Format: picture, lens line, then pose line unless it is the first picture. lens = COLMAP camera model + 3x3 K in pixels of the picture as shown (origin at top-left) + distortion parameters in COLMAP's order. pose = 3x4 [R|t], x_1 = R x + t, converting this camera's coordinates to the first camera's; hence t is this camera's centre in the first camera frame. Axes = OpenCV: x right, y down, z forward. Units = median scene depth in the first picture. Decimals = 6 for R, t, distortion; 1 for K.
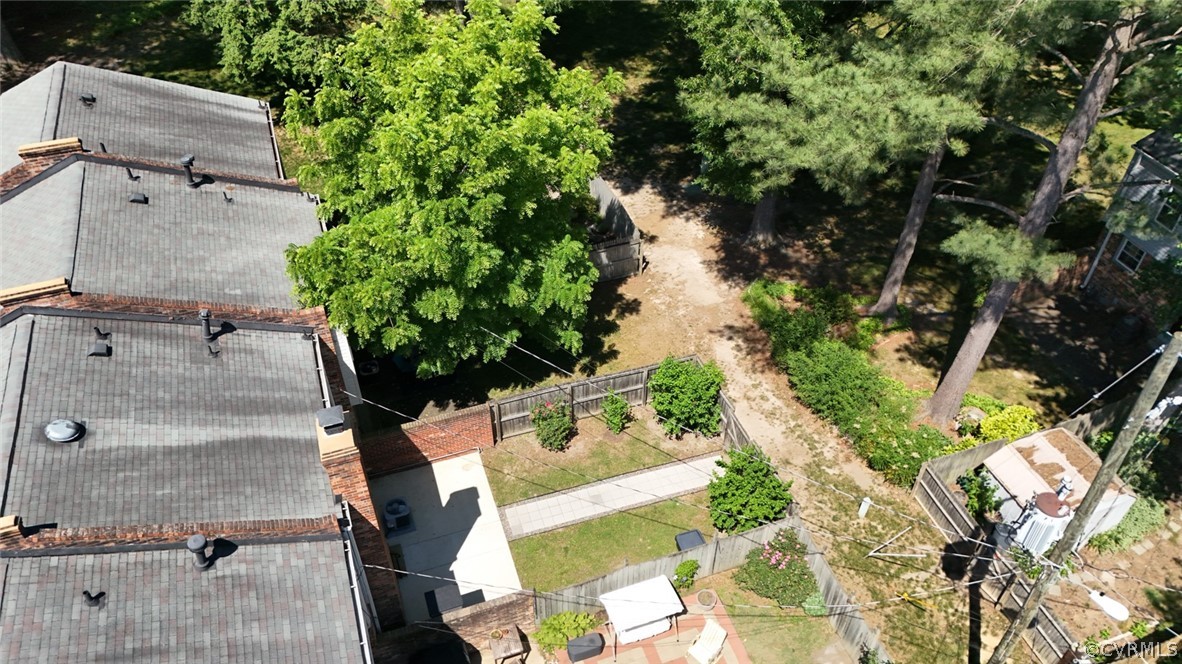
lens RADIAL K [[869.4, 0, 591.0], [0, 869.4, 332.0], [0, 0, 1]] dist [0.098185, -0.107685]
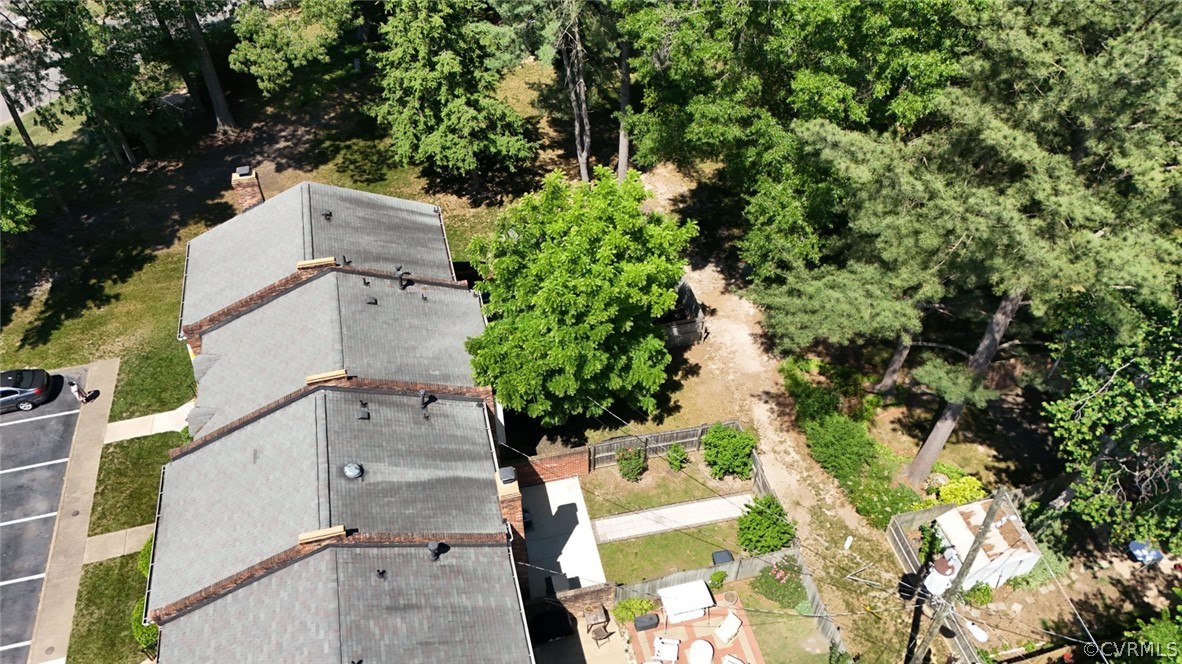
lens RADIAL K [[869.4, 0, 591.0], [0, 869.4, 332.0], [0, 0, 1]] dist [0.098185, -0.107685]
pose [[0.995215, 0.070929, -0.067209, -0.030992], [-0.067779, 0.996542, 0.048053, -0.180319], [0.070385, -0.043268, 0.996581, -0.430372]]
